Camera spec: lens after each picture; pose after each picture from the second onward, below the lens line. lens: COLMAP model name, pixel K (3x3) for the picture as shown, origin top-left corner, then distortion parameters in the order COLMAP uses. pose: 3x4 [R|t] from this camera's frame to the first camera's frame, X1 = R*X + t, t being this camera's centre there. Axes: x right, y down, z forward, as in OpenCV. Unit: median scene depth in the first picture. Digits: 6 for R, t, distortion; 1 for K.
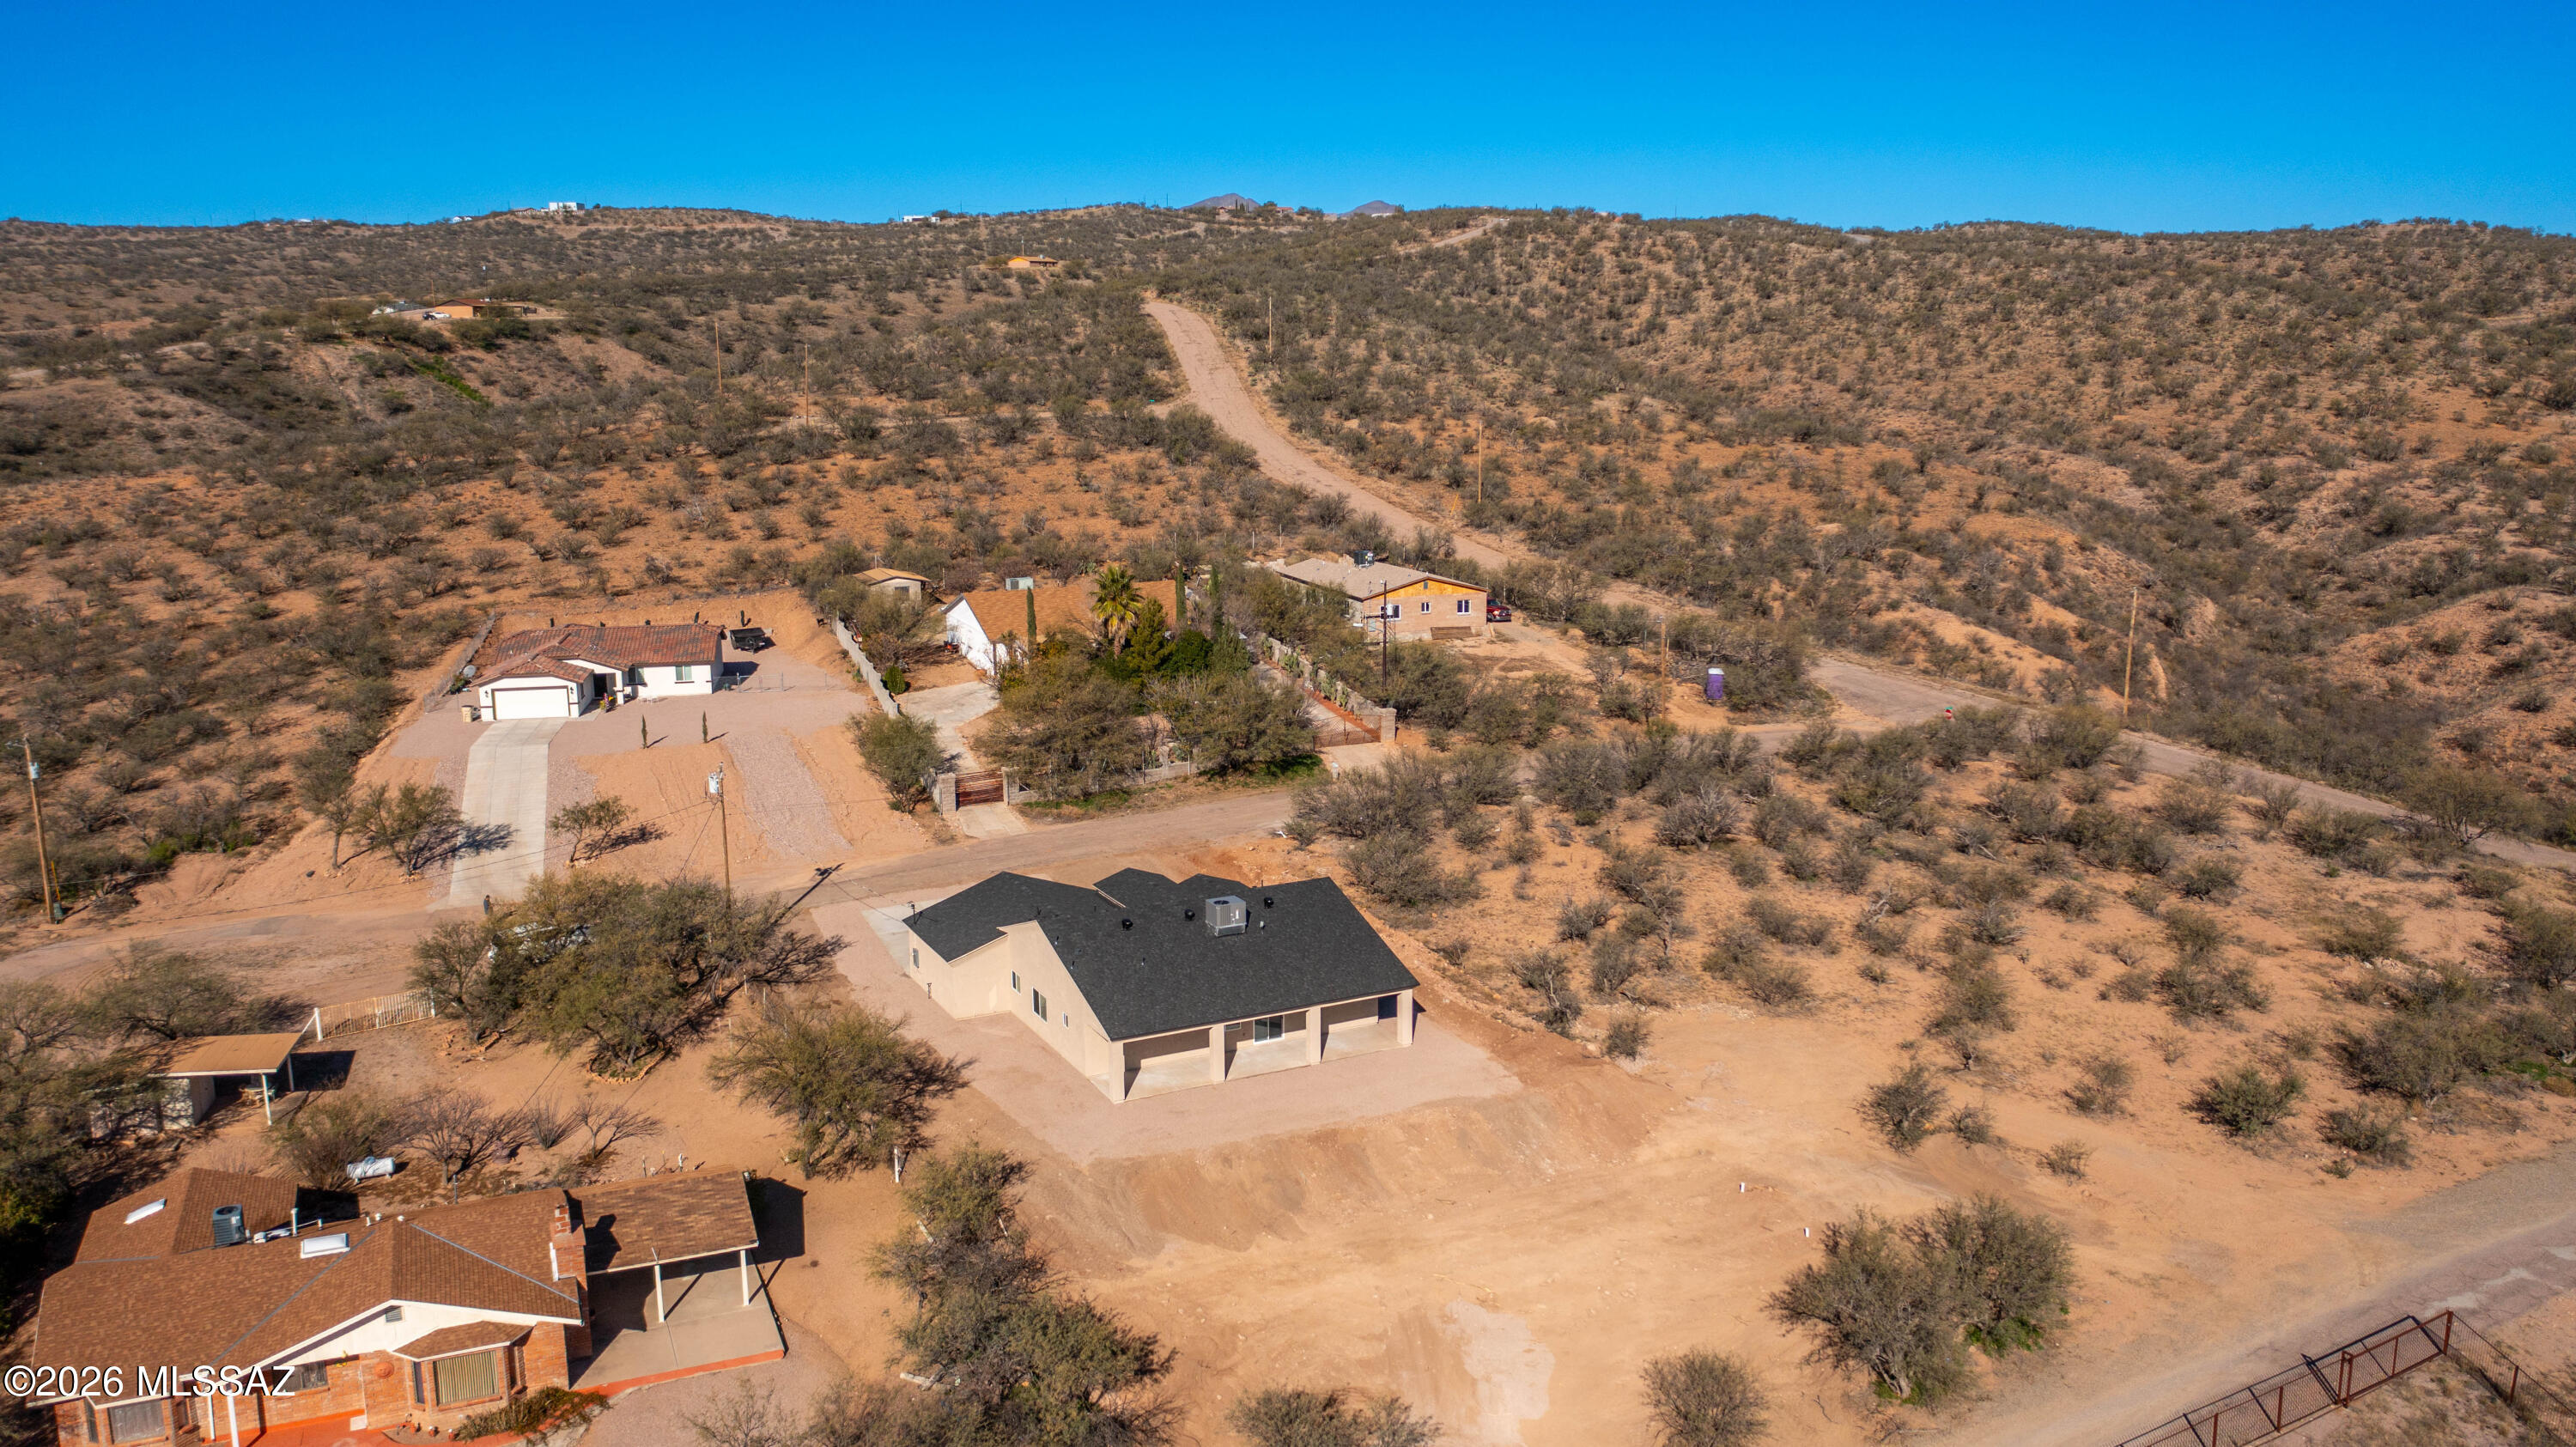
lens RADIAL K [[2034.6, 0, 1285.4], [0, 2034.6, 715.7], [0, 0, 1]] dist [-0.023914, 0.010421]
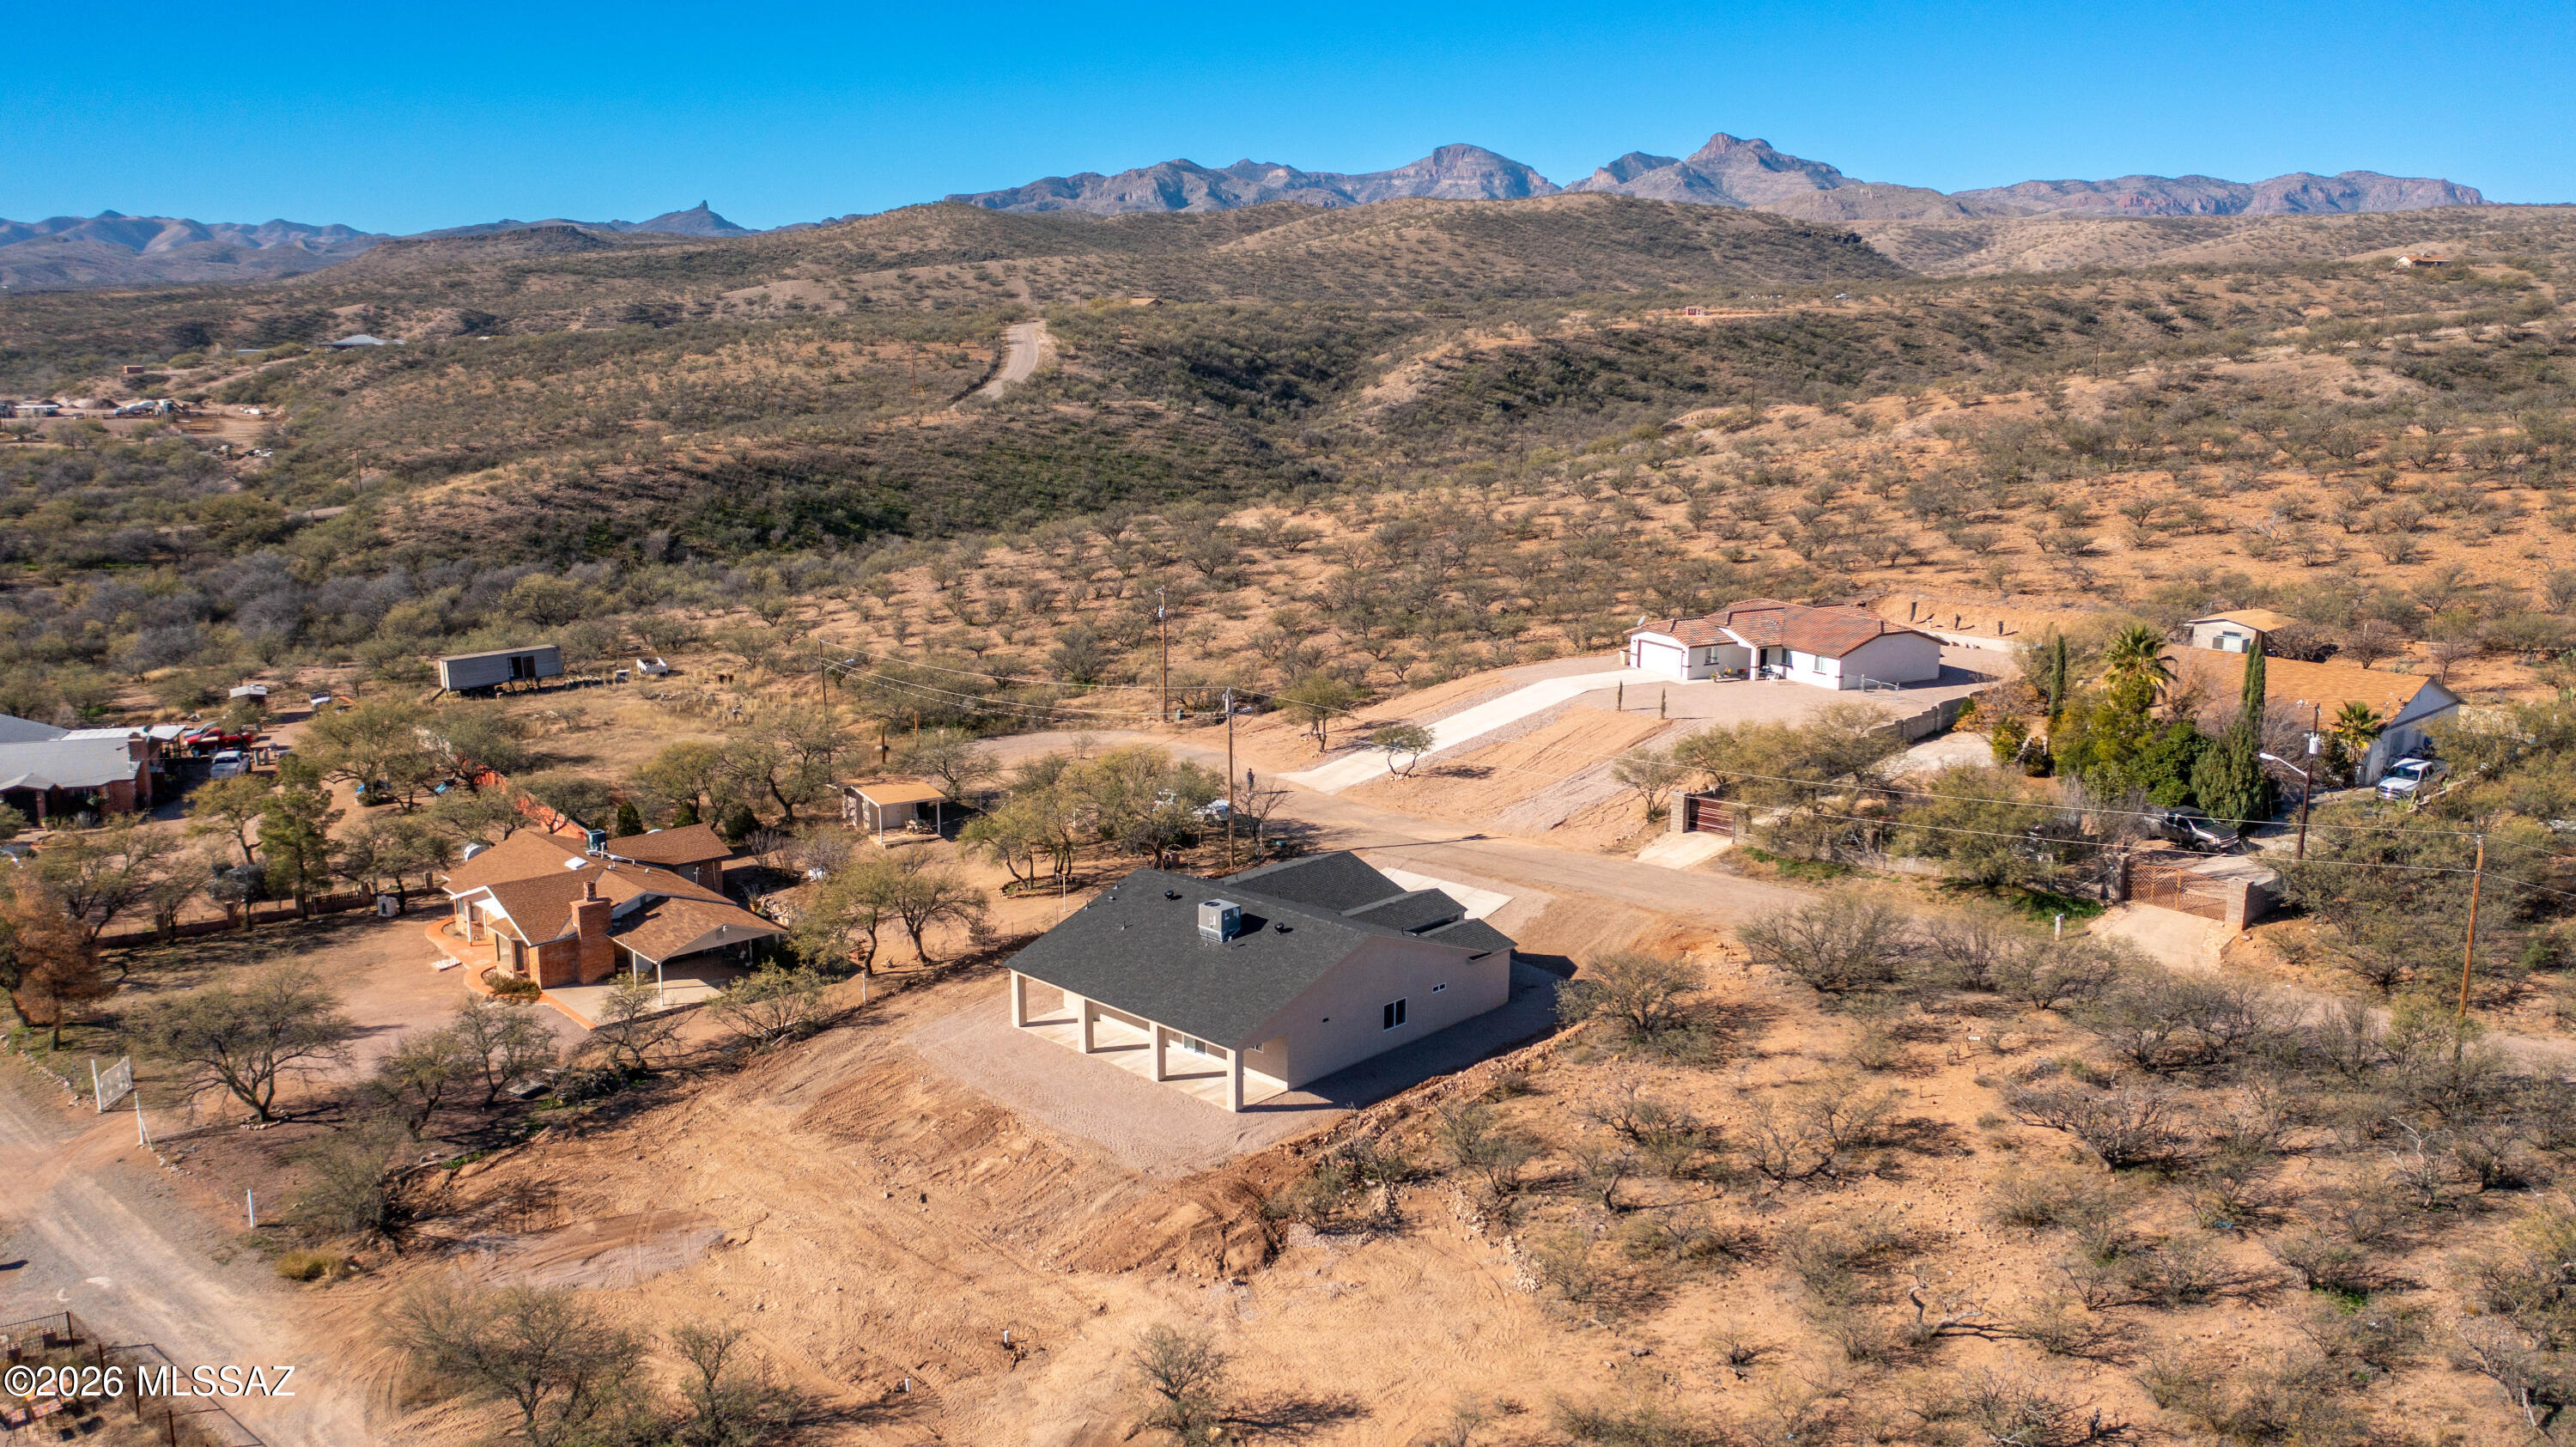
lens RADIAL K [[2034.6, 0, 1283.9], [0, 2034.6, 717.5], [0, 0, 1]] dist [-0.023914, 0.010421]
pose [[0.316981, 0.200533, -0.926989, 0.336720], [-0.188429, 0.971223, 0.145670, -0.056252], [0.929525, 0.128497, 0.345646, 0.262336]]
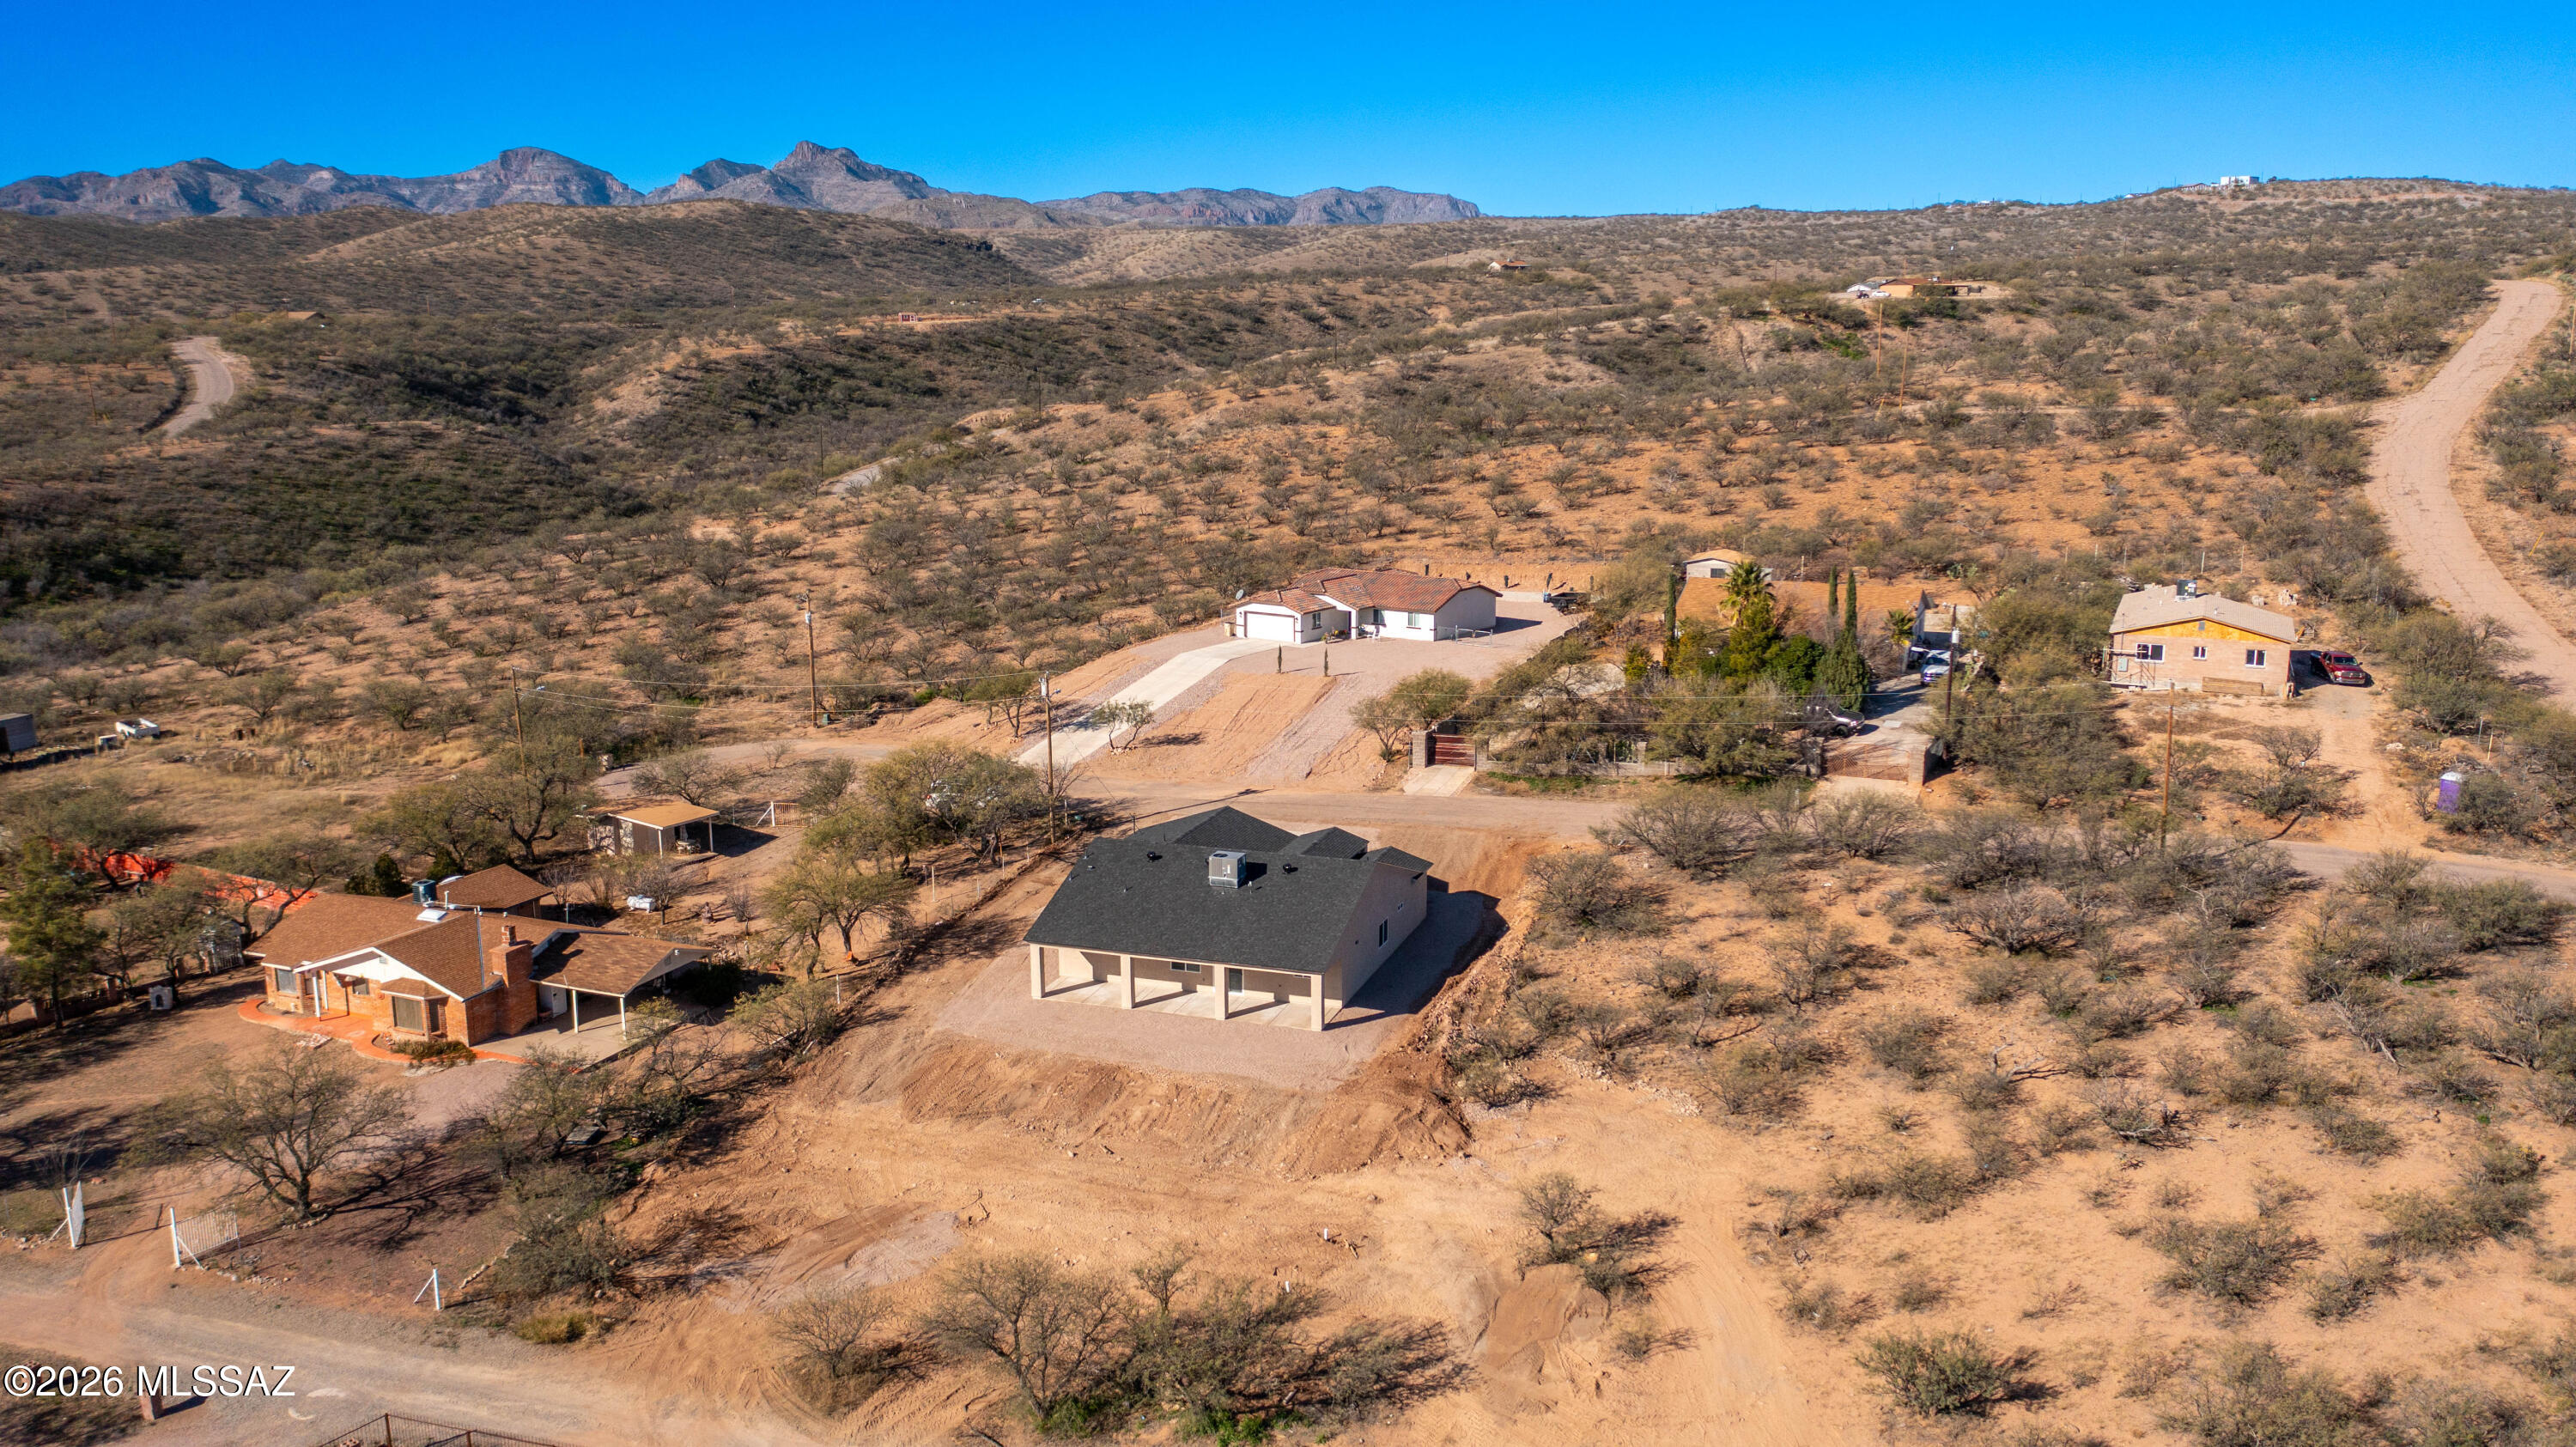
lens RADIAL K [[2034.6, 0, 1284.9], [0, 2034.6, 721.5], [0, 0, 1]] dist [-0.023914, 0.010421]
pose [[0.688766, 0.149833, -0.709332, 0.284238], [-0.140204, 0.987469, 0.072445, -0.022977], [0.711298, 0.049553, 0.701142, 0.105276]]
